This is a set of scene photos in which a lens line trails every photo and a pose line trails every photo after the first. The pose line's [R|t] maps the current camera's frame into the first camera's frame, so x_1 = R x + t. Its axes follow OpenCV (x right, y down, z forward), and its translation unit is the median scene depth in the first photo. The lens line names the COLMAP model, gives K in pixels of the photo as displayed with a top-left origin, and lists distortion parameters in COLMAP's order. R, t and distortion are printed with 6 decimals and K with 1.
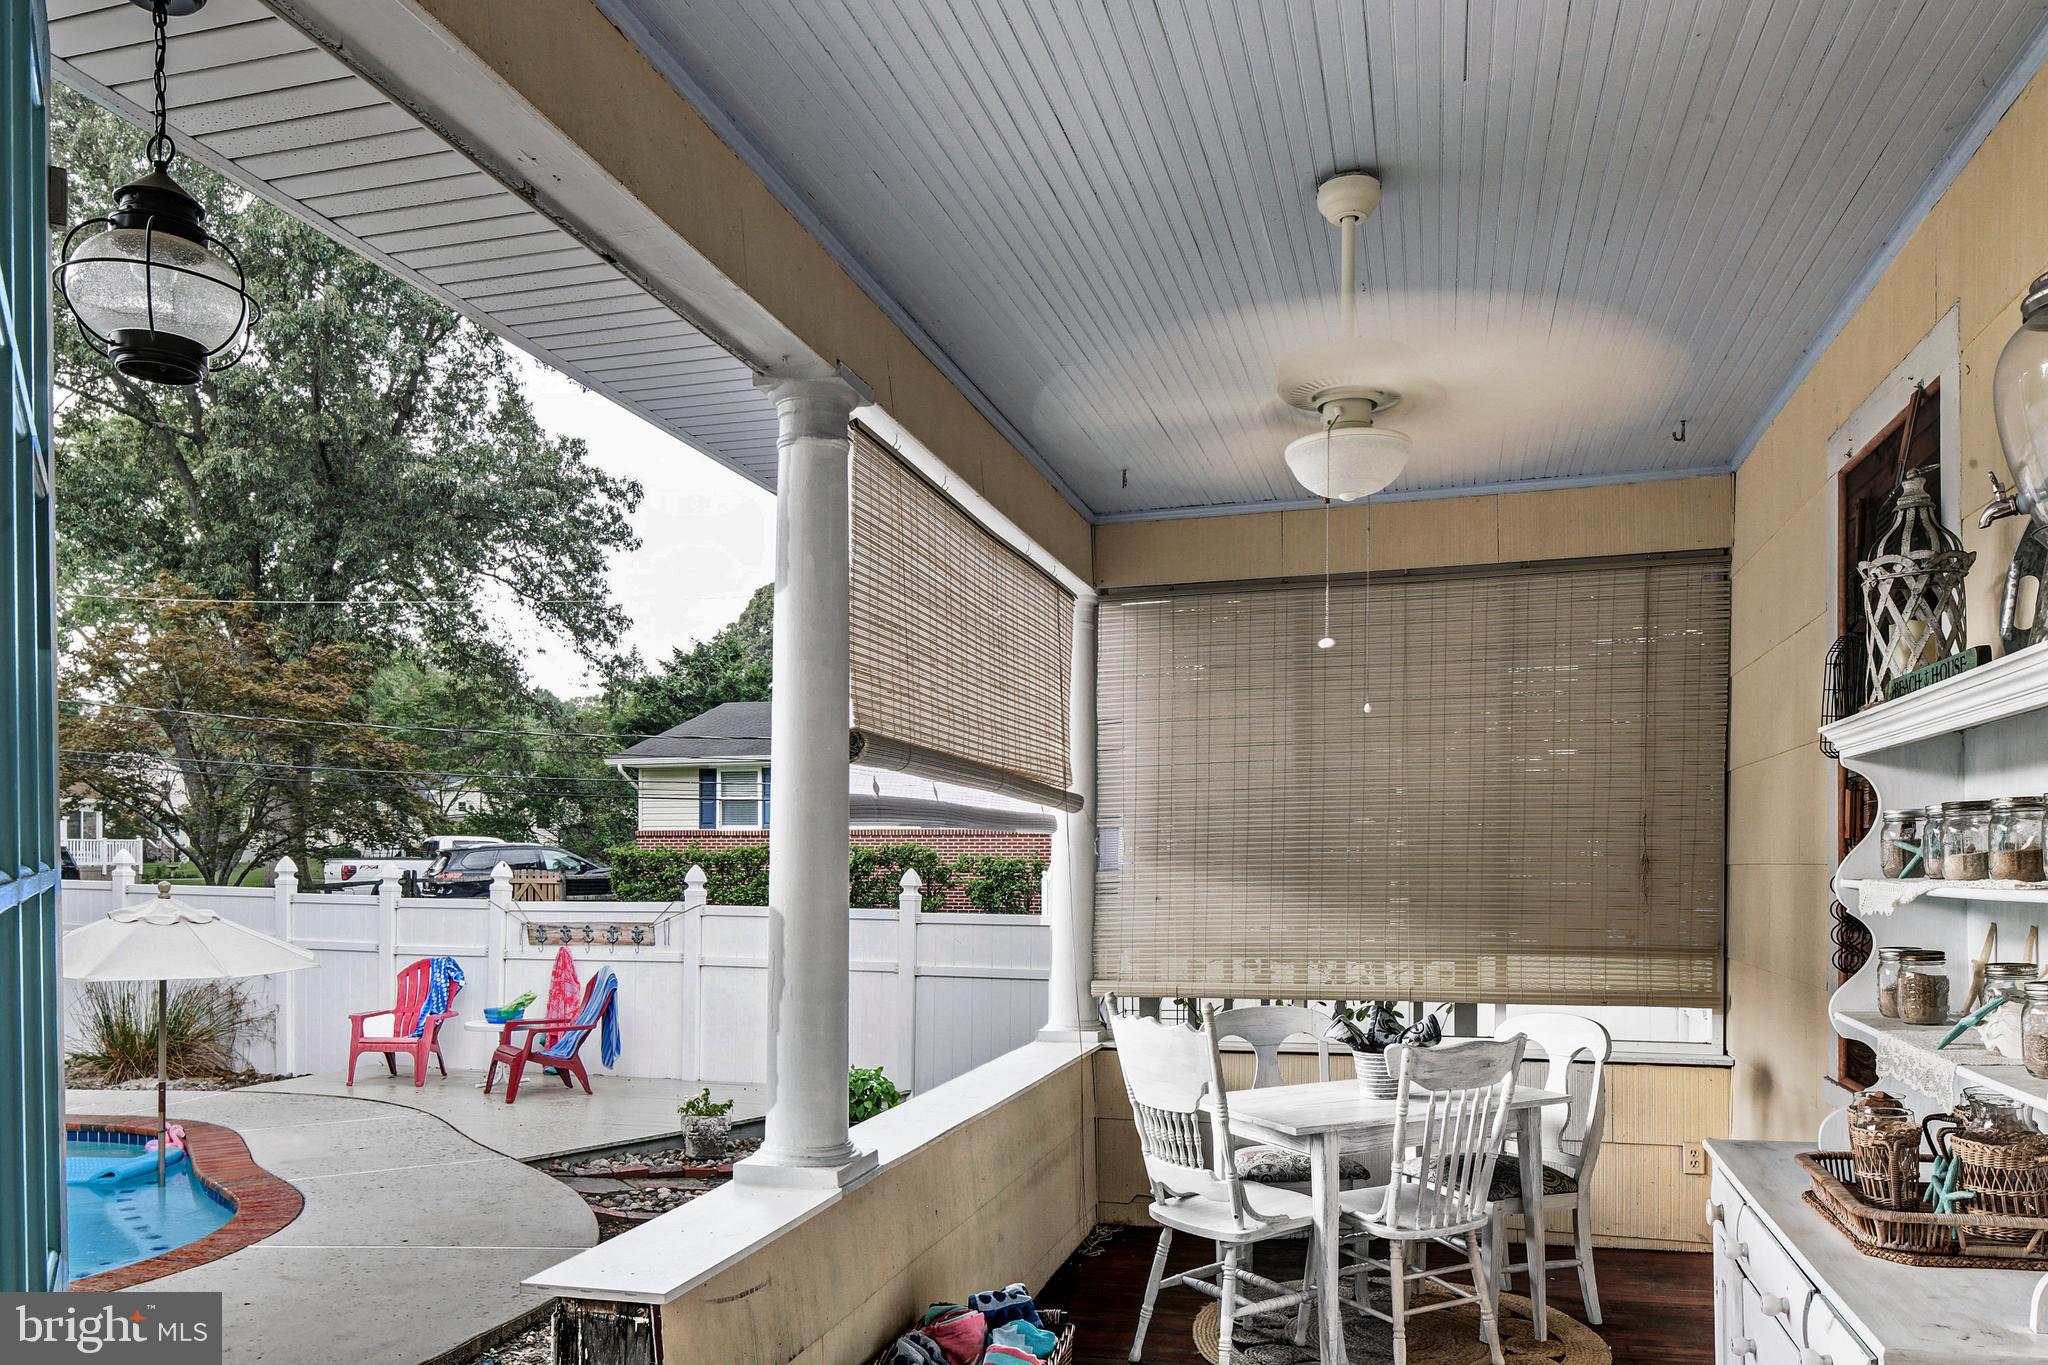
lens RADIAL K [[1425.7, 0, 1023.1], [0, 1425.7, 687.6], [0, 0, 1]] dist [-0.008701, 0.000779]
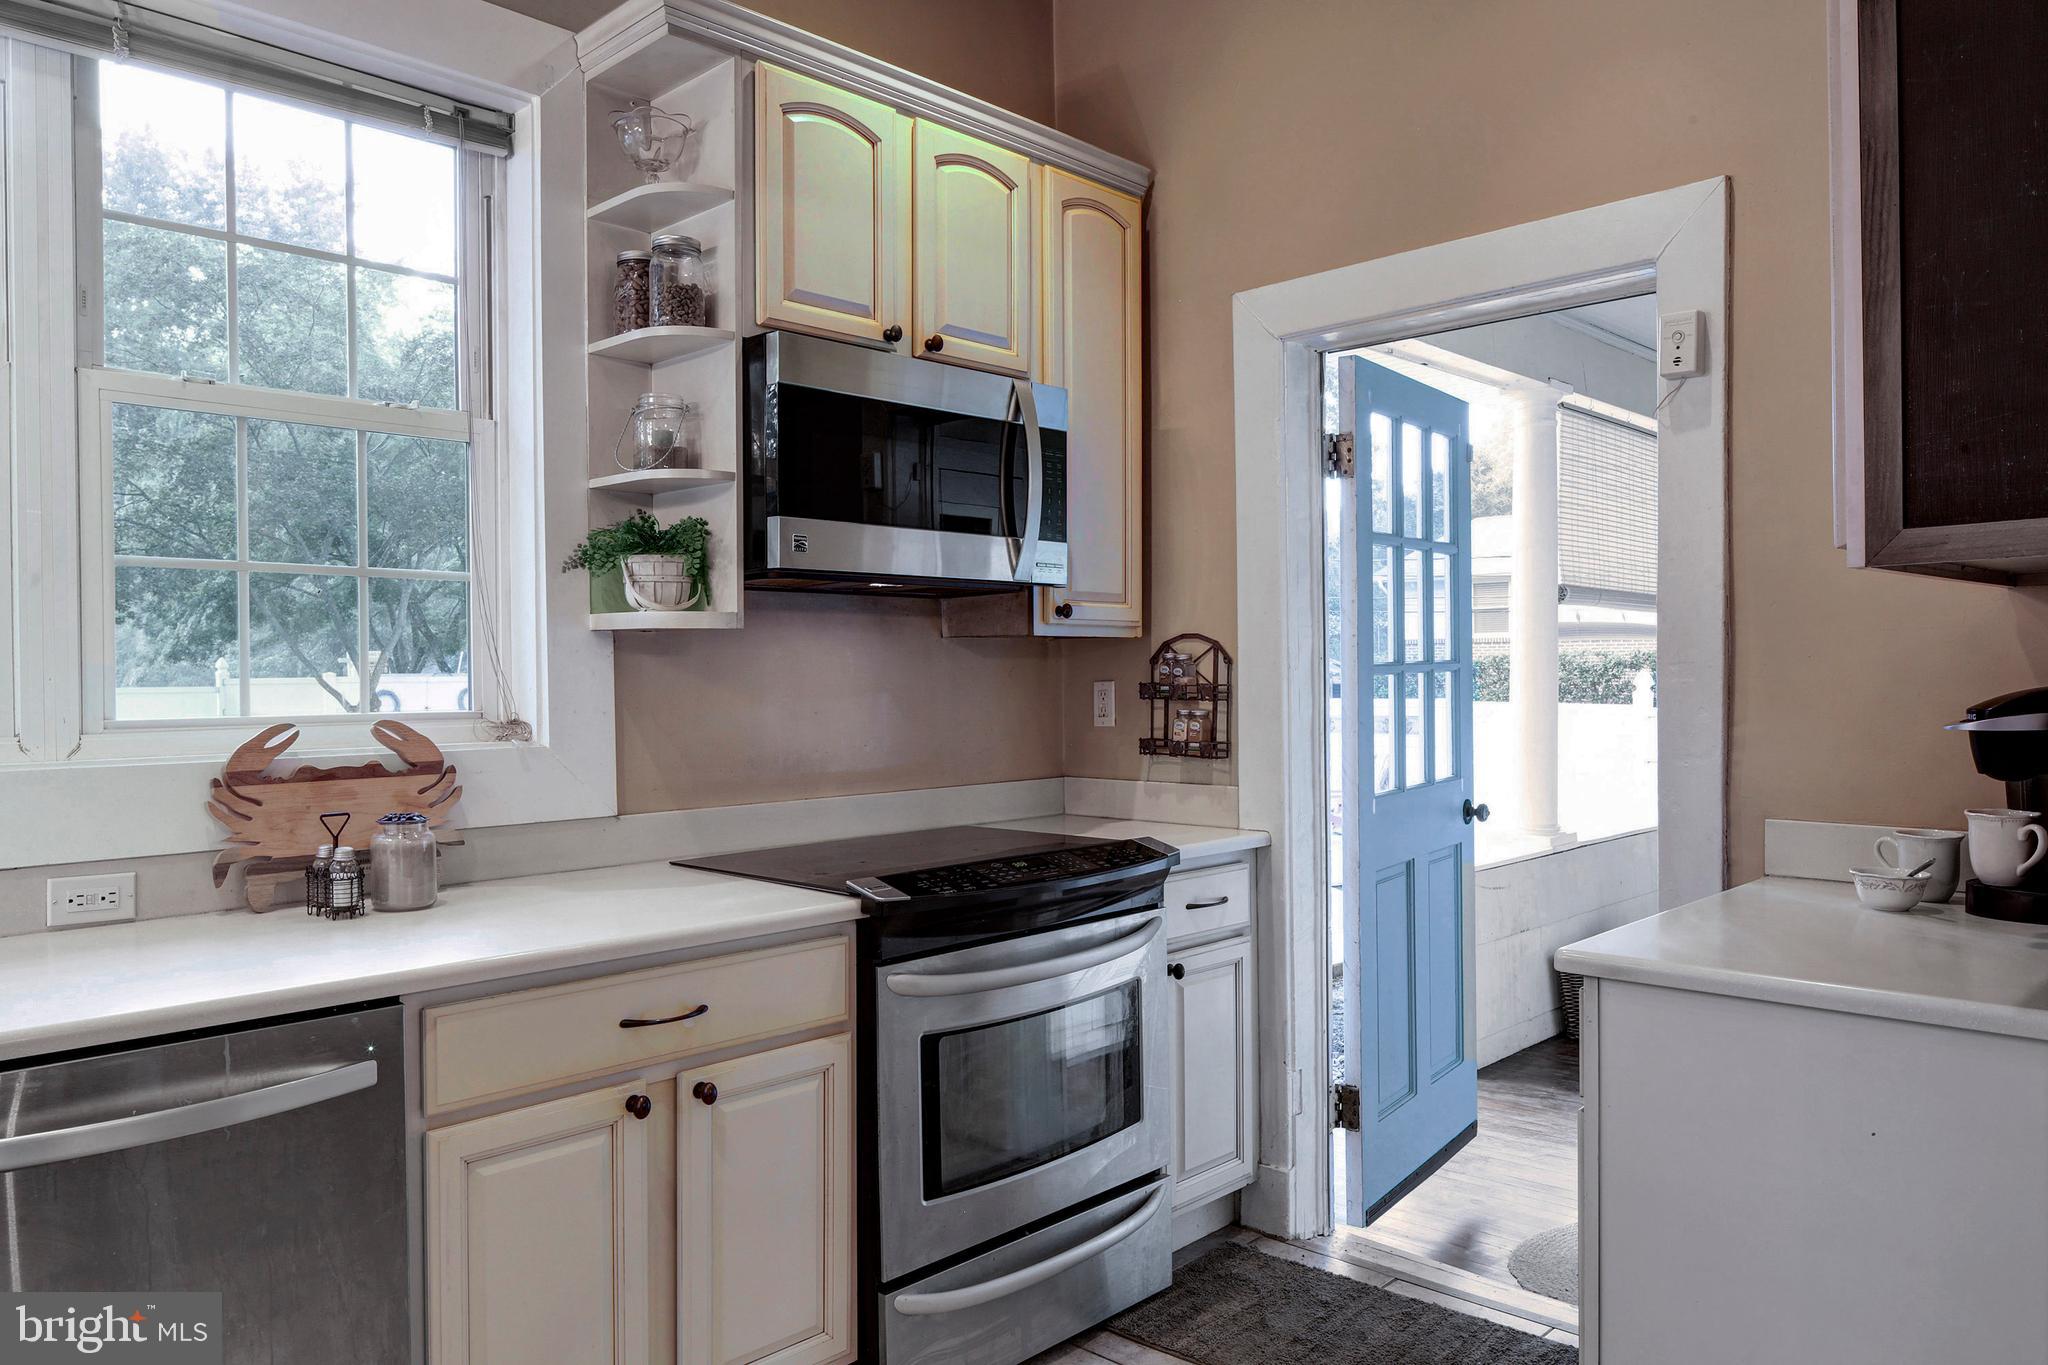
lens RADIAL K [[1425.7, 0, 1037.4], [0, 1425.7, 734.5], [0, 0, 1]] dist [-0.008701, 0.000779]
pose [[0.875669, 0.022716, -0.482378, 0.146450], [0.058772, 0.986455, 0.153144, -0.085096], [0.479322, -0.162454, 0.862472, -0.725656]]
